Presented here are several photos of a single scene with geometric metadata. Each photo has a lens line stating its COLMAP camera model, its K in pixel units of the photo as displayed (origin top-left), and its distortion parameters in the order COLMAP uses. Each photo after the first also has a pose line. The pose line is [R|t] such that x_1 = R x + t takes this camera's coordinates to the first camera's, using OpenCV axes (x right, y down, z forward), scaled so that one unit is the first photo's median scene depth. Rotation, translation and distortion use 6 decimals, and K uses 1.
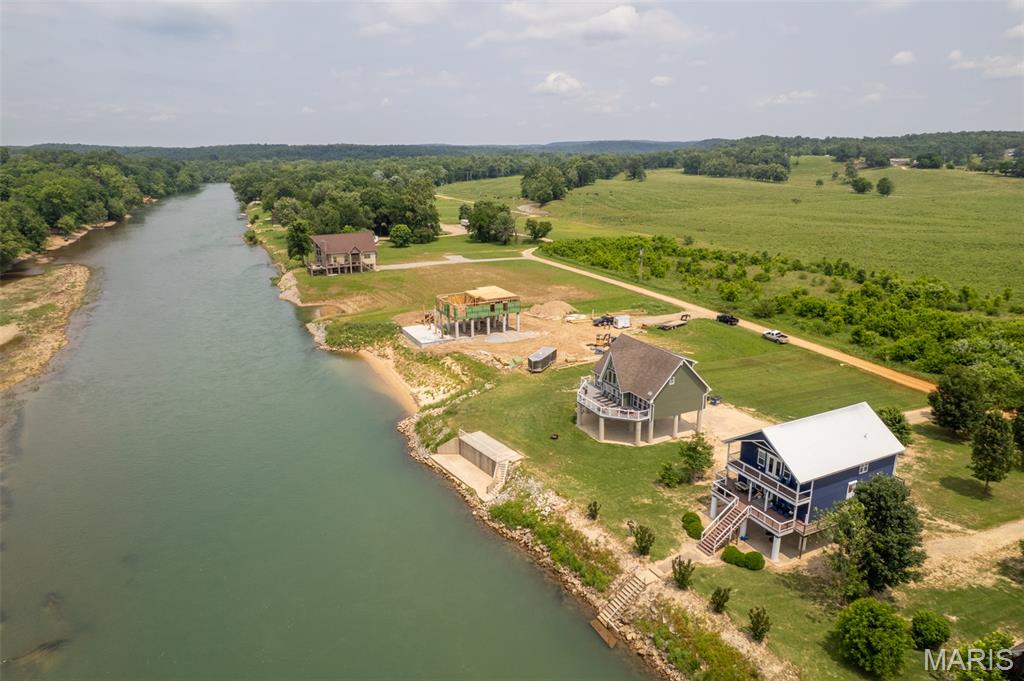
lens RADIAL K [[664.2, 0, 512.0], [0, 664.2, 340.5], [0, 0, 1]] dist [-0.064434, 0.038612]
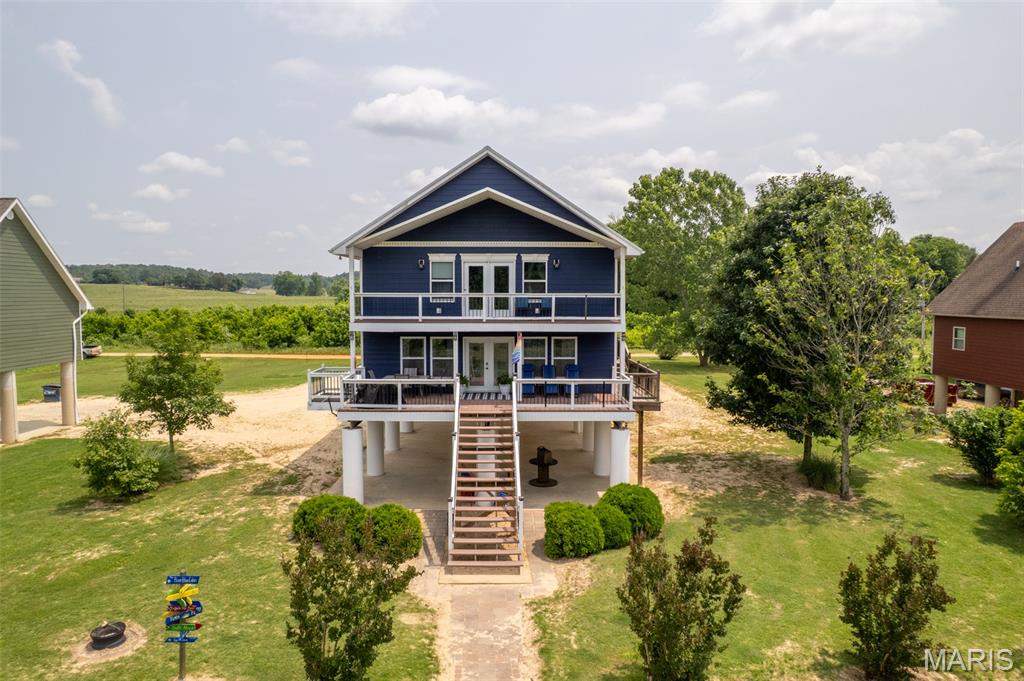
lens RADIAL K [[664.2, 0, 512.0], [0, 664.2, 340.5], [0, 0, 1]] dist [-0.064434, 0.038612]
pose [[0.418366, -0.050979, 0.906847, 0.051681], [0.247905, 0.966924, -0.060012, 0.187697], [-0.873792, 0.249919, 0.417166, 0.640516]]
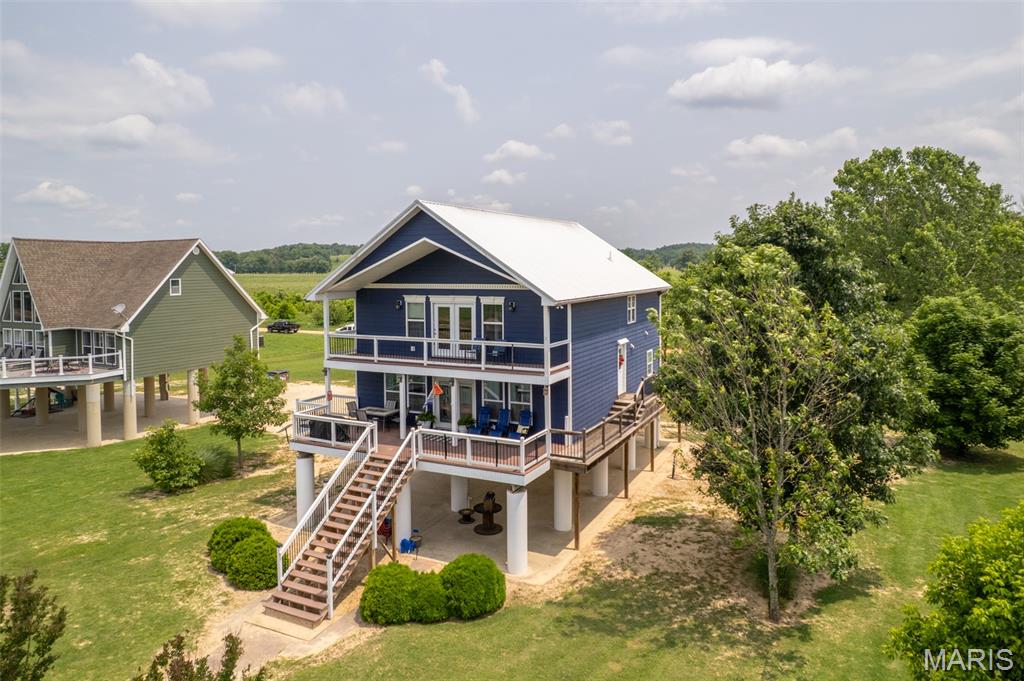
lens RADIAL K [[670.7, 0, 532.7], [0, 670.7, 288.3], [0, 0, 1]] dist [-0.075840, 0.054641]
pose [[0.773920, -0.012110, 0.633167, 0.146711], [0.175186, 0.964894, -0.195676, 0.192650], [-0.608570, 0.262360, 0.748872, 0.518303]]
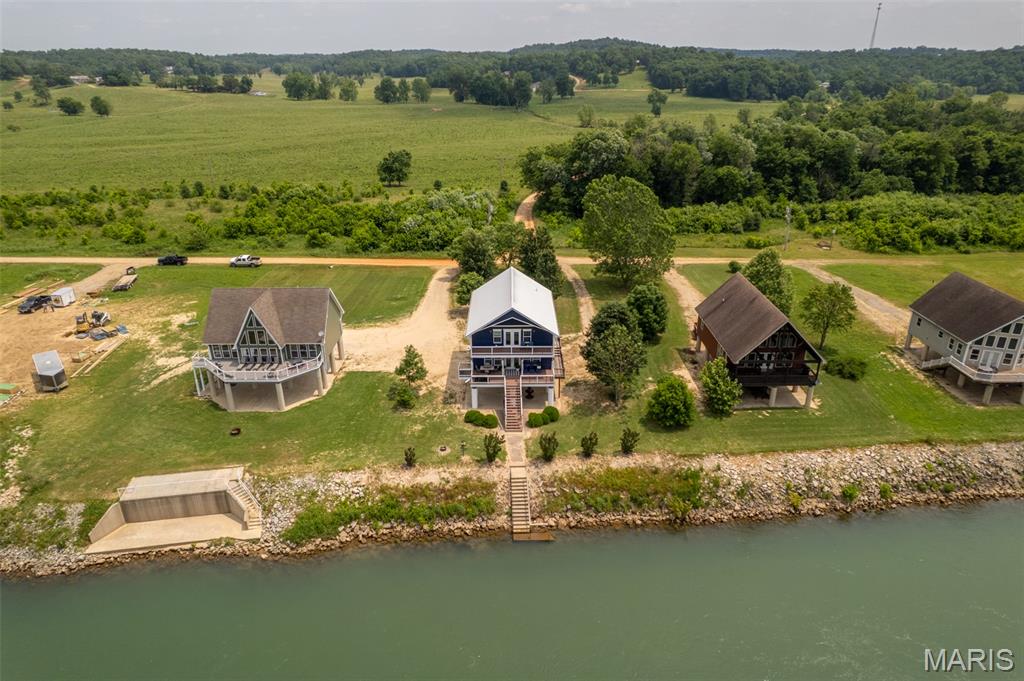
lens RADIAL K [[655.2, 0, 513.1], [0, 655.2, 337.8], [0, 0, 1]] dist [-0.083648, 0.079507]
pose [[0.420973, -0.348811, 0.837325, -0.418188], [0.252113, 0.931728, 0.261385, -0.079732], [-0.871333, 0.101064, 0.480172, 0.345346]]
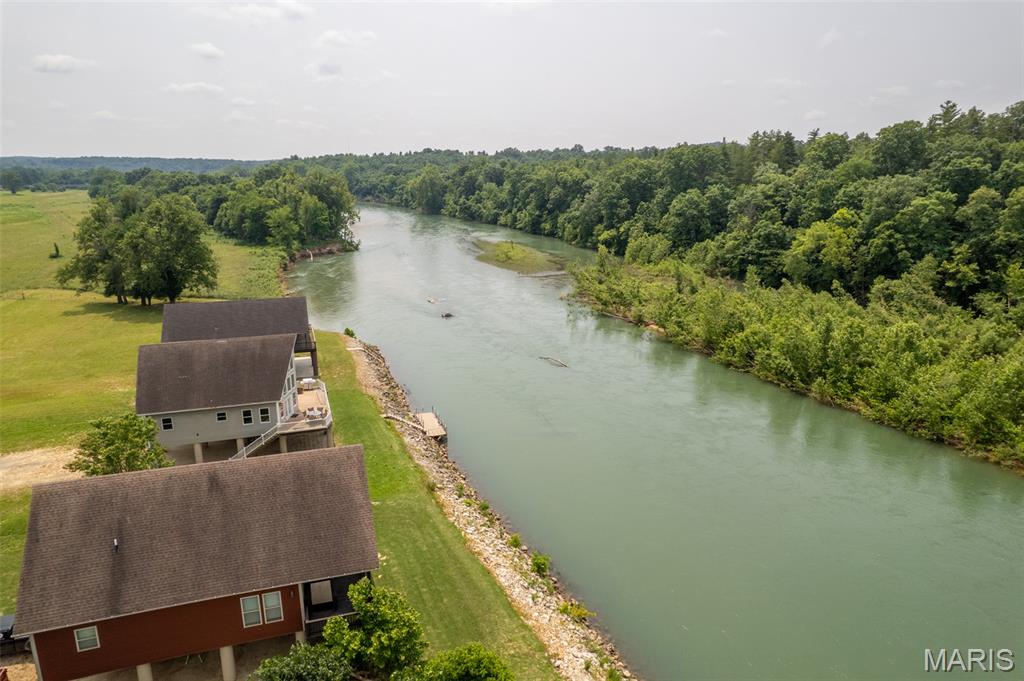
lens RADIAL K [[655.2, 0, 513.1], [0, 655.2, 337.8], [0, 0, 1]] dist [-0.083648, 0.079507]
pose [[-0.994466, -0.019625, 0.103205, 0.254358], [0.035857, 0.859993, 0.509045, -0.093048], [-0.098746, 0.509929, -0.854530, 0.765600]]
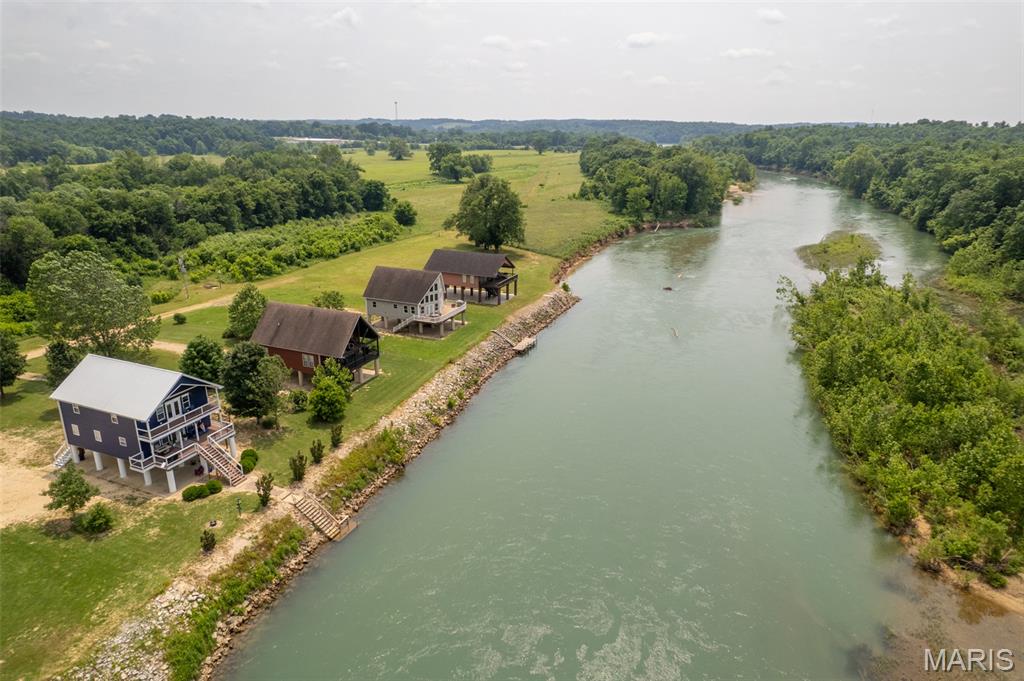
lens RADIAL K [[655.2, 0, 513.1], [0, 655.2, 337.8], [0, 0, 1]] dist [-0.083648, 0.079507]
pose [[-0.668829, -0.224171, 0.708813, -0.547835], [0.205827, 0.860342, 0.466311, -0.226158], [-0.714355, 0.457775, -0.529281, 0.843882]]
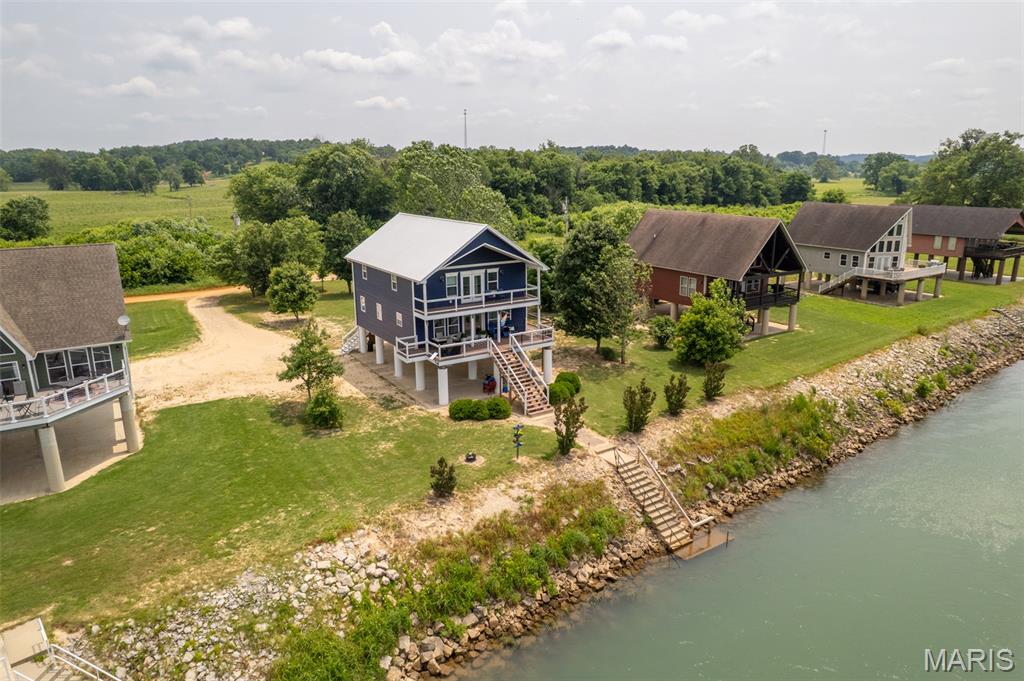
lens RADIAL K [[655.2, 0, 513.1], [0, 655.2, 337.8], [0, 0, 1]] dist [-0.083648, 0.079507]
pose [[-0.131459, -0.237642, 0.962416, -0.237703], [0.284552, 0.920941, 0.266268, 0.049643], [-0.949605, 0.308860, -0.053444, 0.770900]]
